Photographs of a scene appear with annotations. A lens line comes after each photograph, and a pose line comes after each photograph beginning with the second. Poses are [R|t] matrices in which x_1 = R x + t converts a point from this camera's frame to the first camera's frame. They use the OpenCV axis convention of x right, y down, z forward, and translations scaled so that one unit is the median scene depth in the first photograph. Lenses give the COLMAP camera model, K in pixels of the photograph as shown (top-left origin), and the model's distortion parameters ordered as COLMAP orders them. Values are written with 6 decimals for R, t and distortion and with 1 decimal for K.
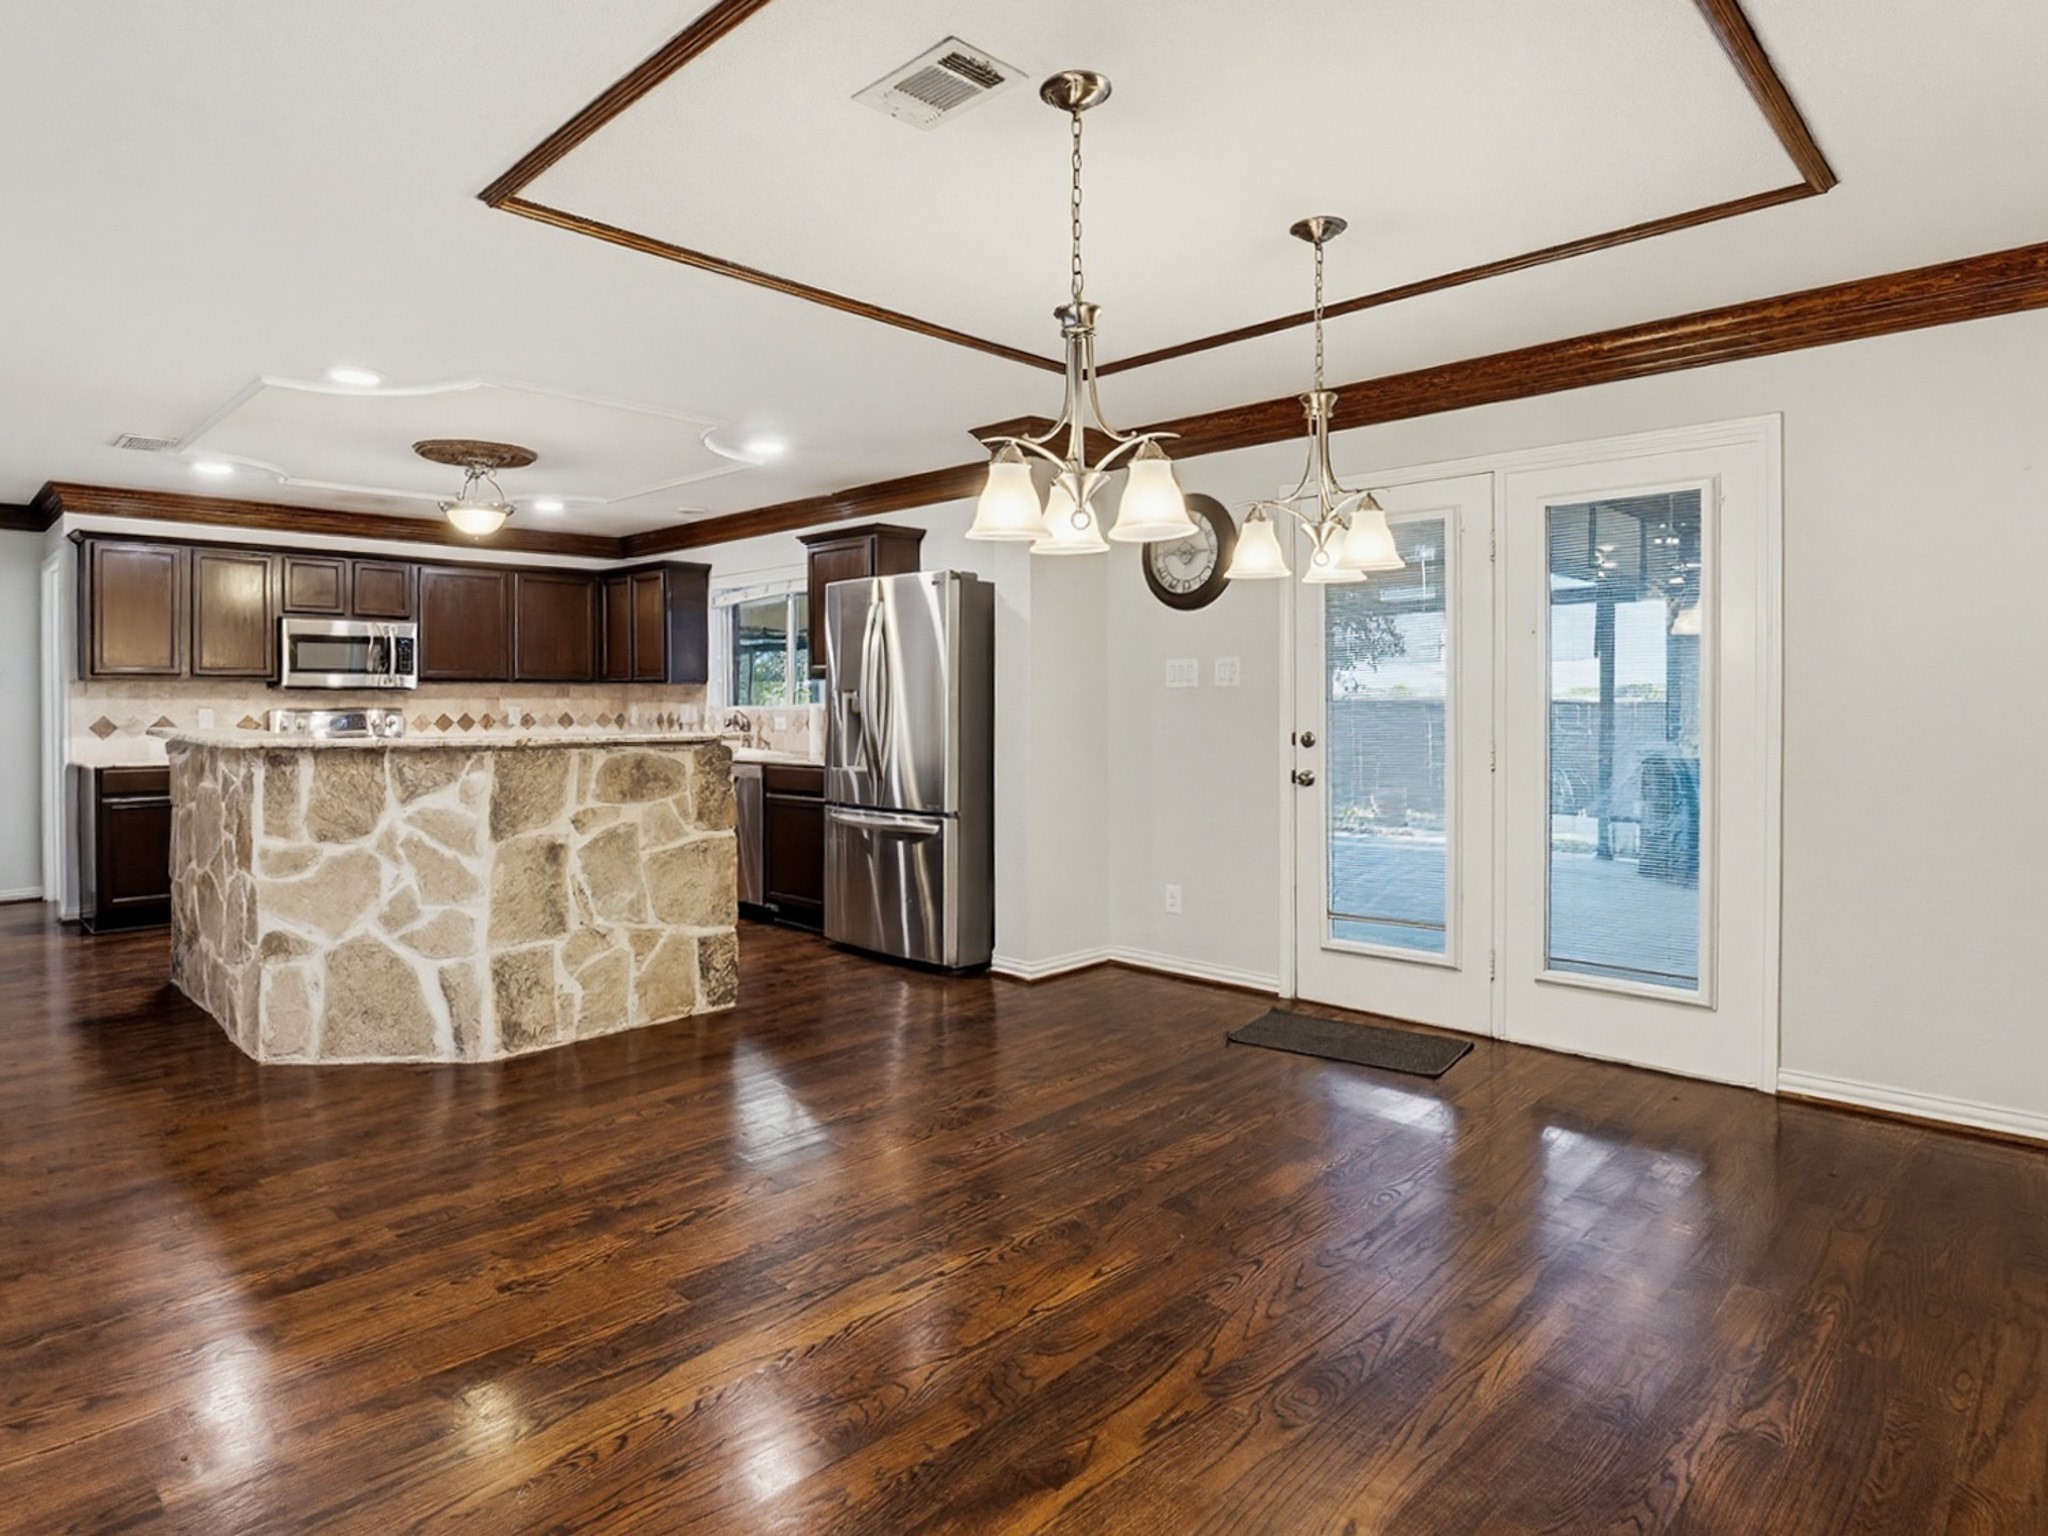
lens RADIAL K [[1145.9, 0, 1014.2], [0, 1145.9, 713.9], [0, 0, 1]] dist [-0.027136, -0.008153]
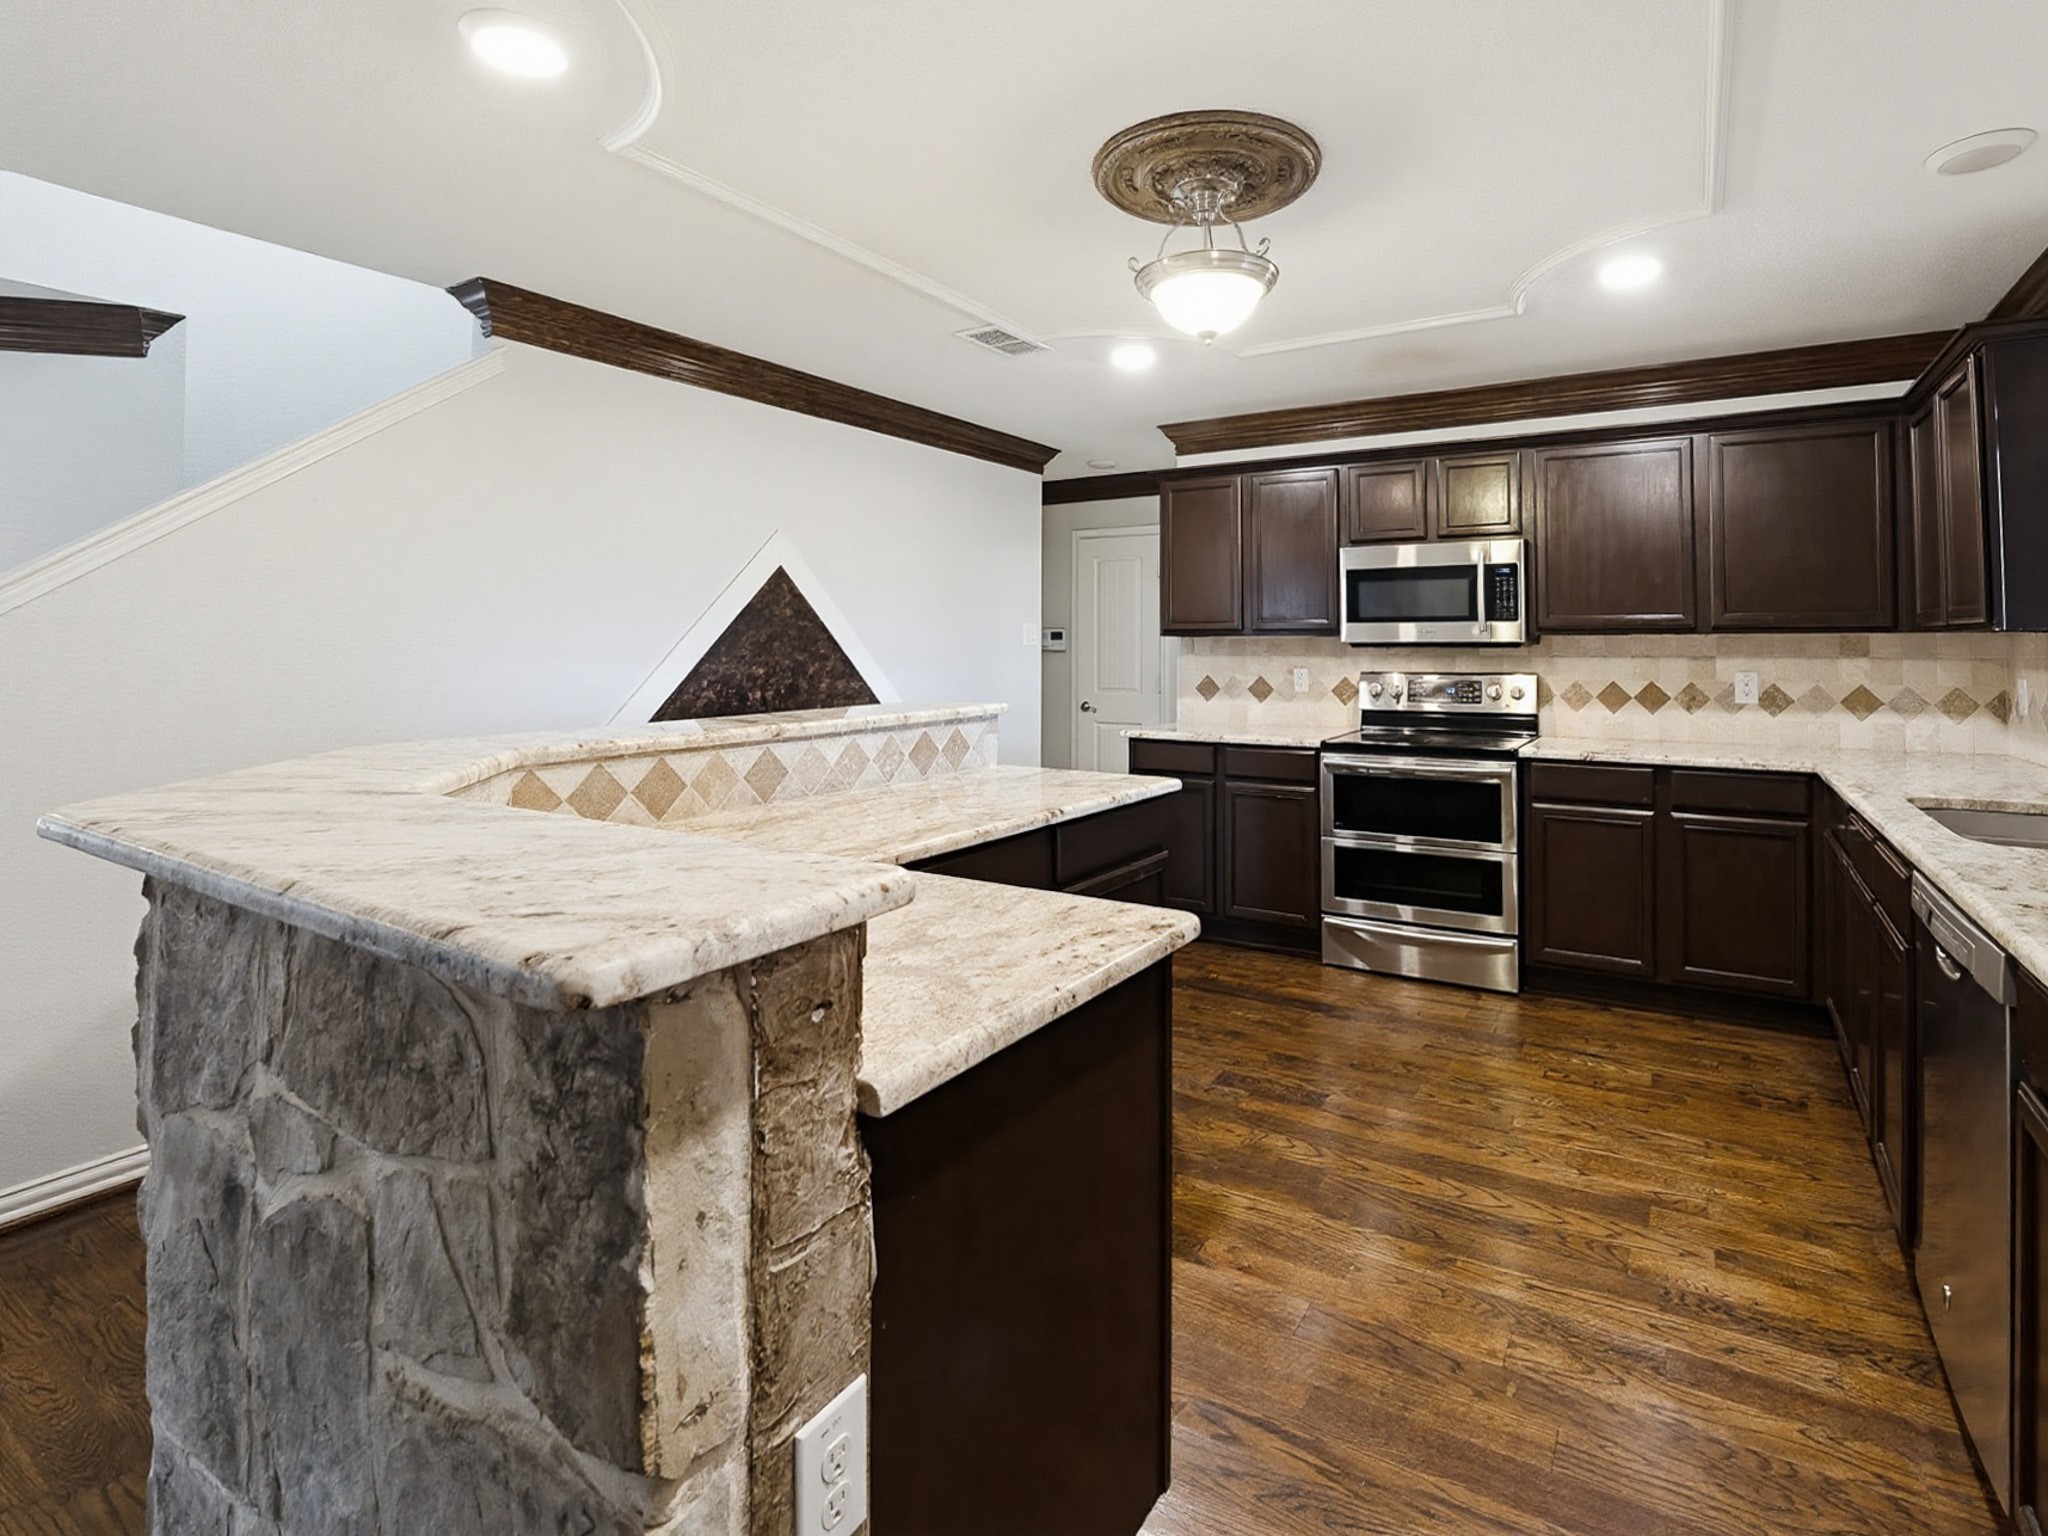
lens RADIAL K [[978.5, 0, 1123.4], [0, 978.5, 619.1], [0, 0, 1]] dist [-0.029371, 0.004153]
pose [[0.237496, -0.025225, -0.971061, -0.086821], [-0.012382, 0.999503, -0.028992, -0.025756], [0.971310, 0.018910, 0.237066, 1.002492]]
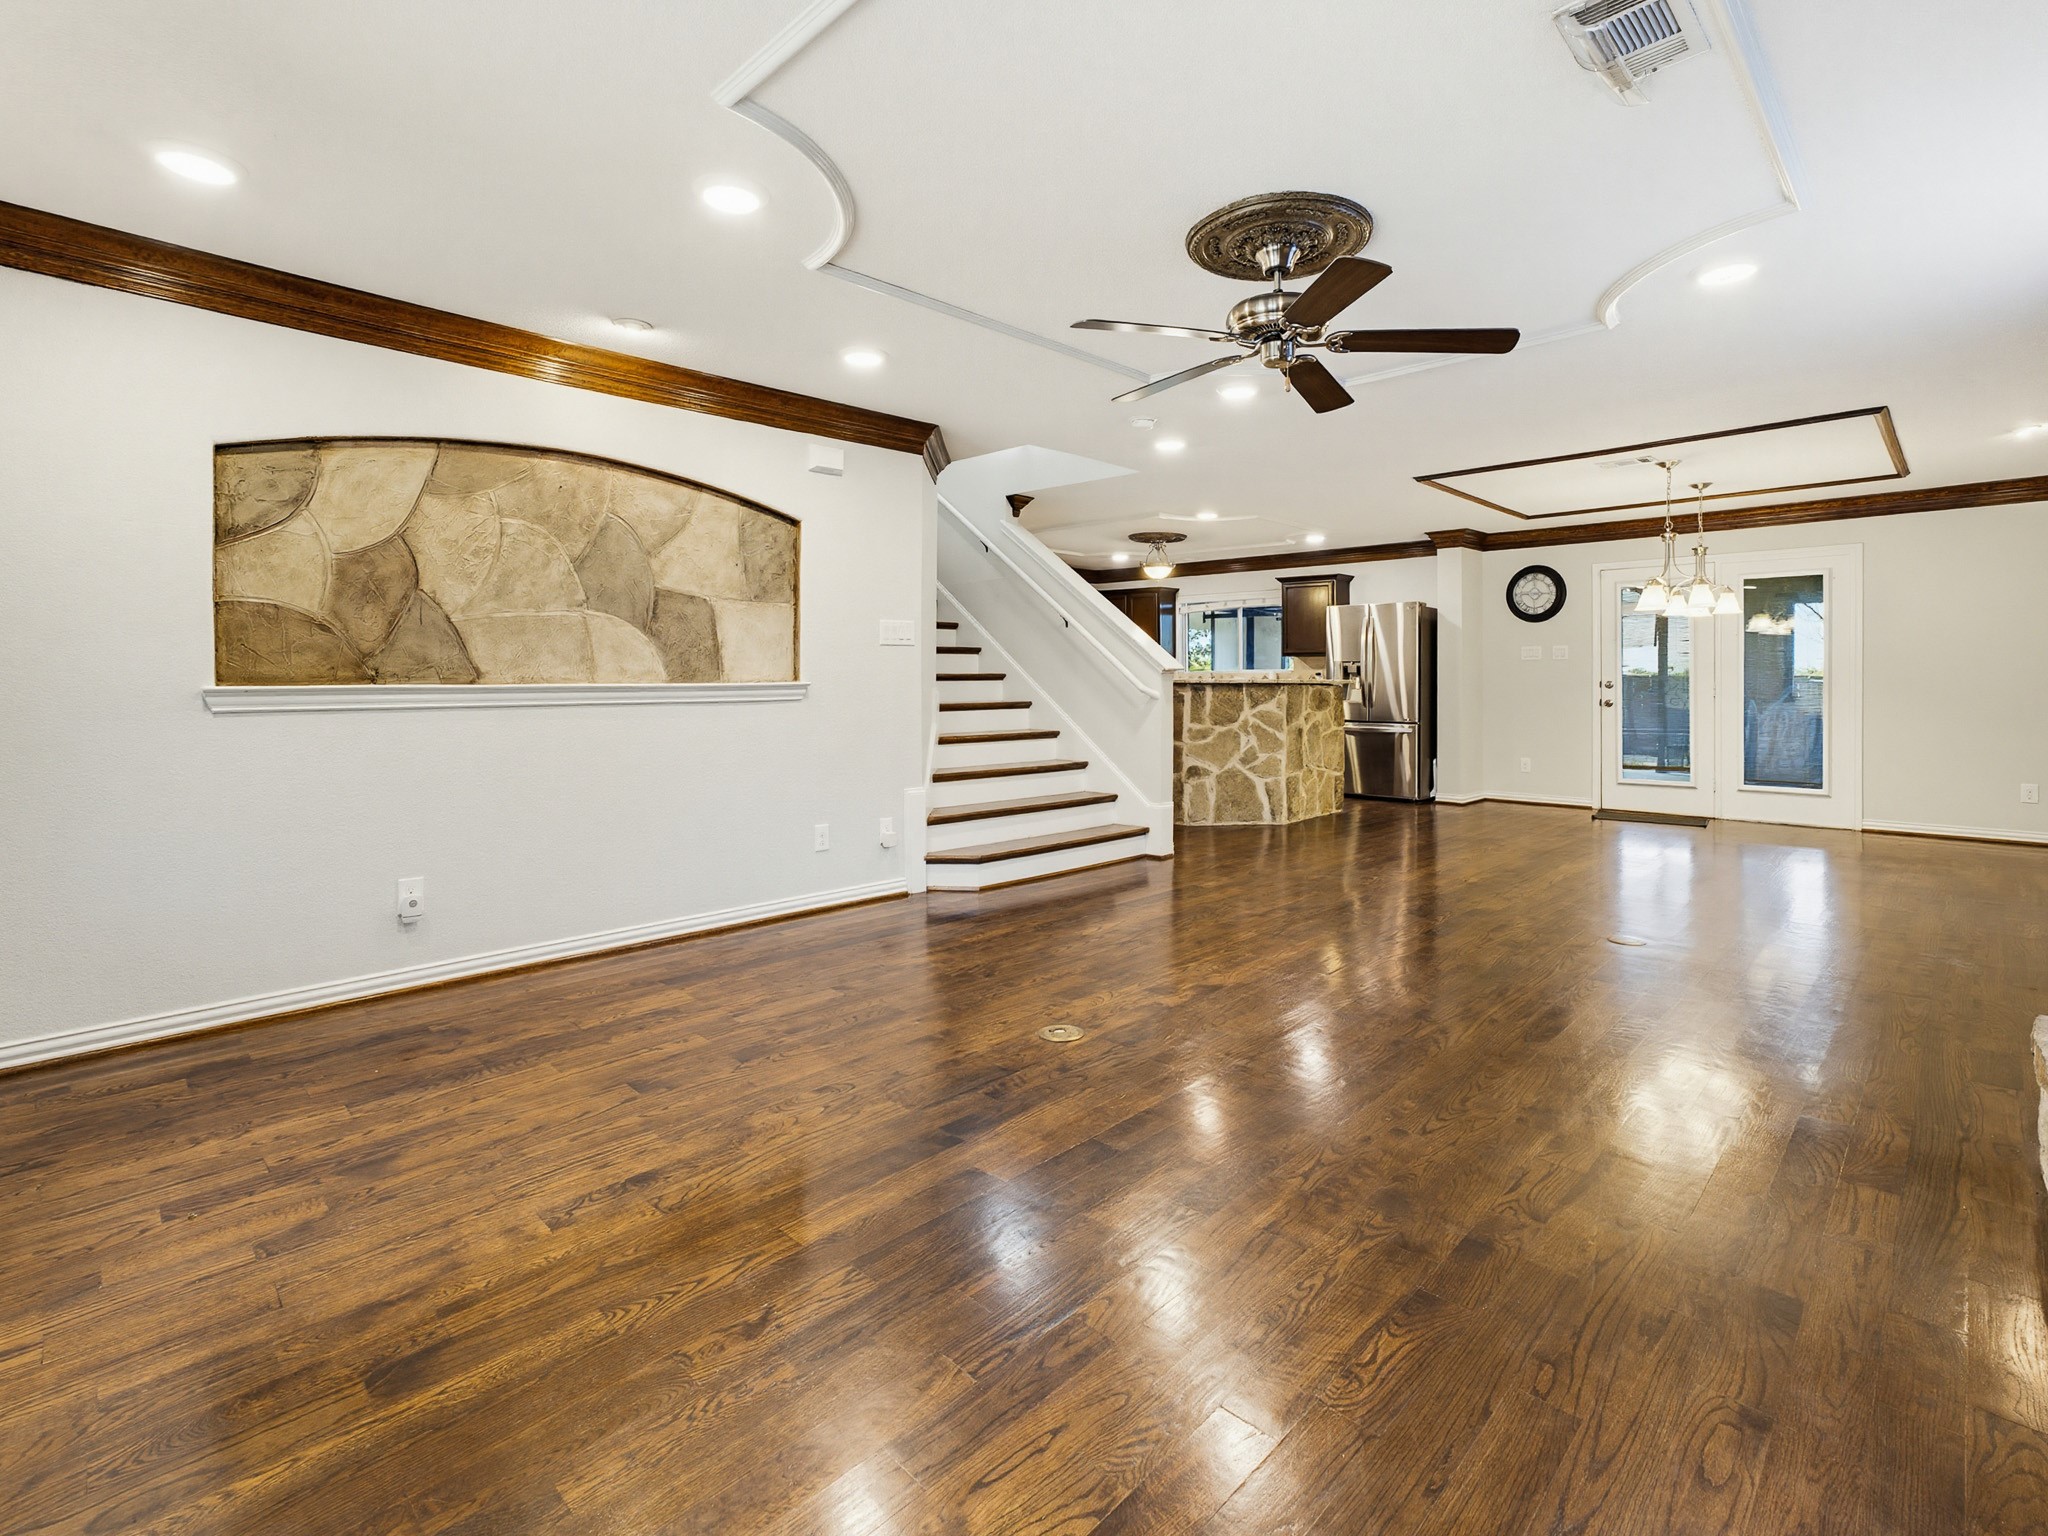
lens RADIAL K [[978.5, 0, 1013.6], [0, 978.5, 687.4], [0, 0, 1]] dist [-0.029371, 0.004153]
pose [[0.999984, 0.001110, -0.005614, -0.817801], [-0.001140, 0.999985, -0.005332, 0.038884], [0.005608, 0.005338, 0.999970, -0.775253]]
